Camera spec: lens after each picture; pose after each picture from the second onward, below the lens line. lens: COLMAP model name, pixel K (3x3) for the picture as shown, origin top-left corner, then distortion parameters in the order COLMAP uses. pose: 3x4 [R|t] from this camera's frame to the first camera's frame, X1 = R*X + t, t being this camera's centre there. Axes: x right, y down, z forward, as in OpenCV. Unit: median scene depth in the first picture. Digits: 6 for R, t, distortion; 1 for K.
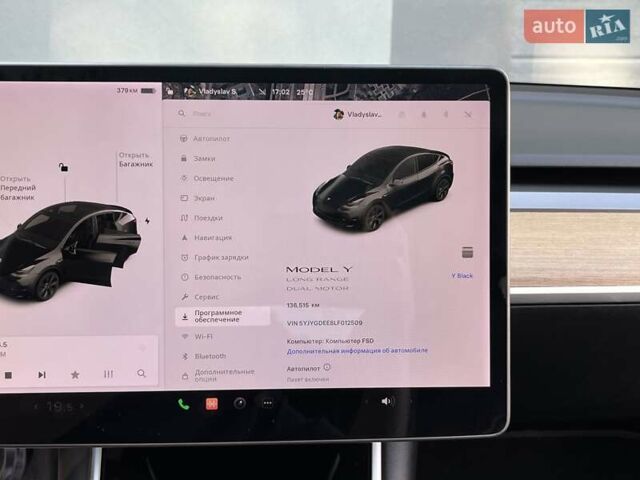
lens RADIAL K [[715.6, 0, 320.0], [0, 715.6, 240.0], [0, 0, 1]] dist [0.011391, -0.042750]
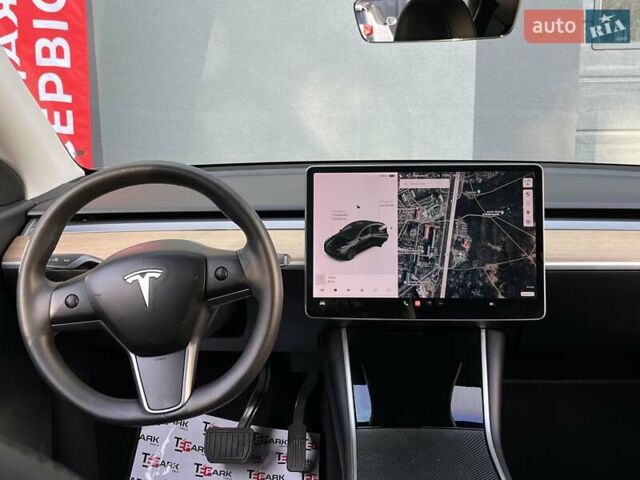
lens RADIAL K [[646.4, 0, 320.1], [0, 646.4, 250.3], [0, 0, 1]] dist [-0.001374, -0.007863]
pose [[0.991837, 0.001098, -0.127509, -0.200206], [-0.009532, 0.997803, -0.065558, 0.196844], [0.127157, 0.066238, 0.989668, -1.220738]]
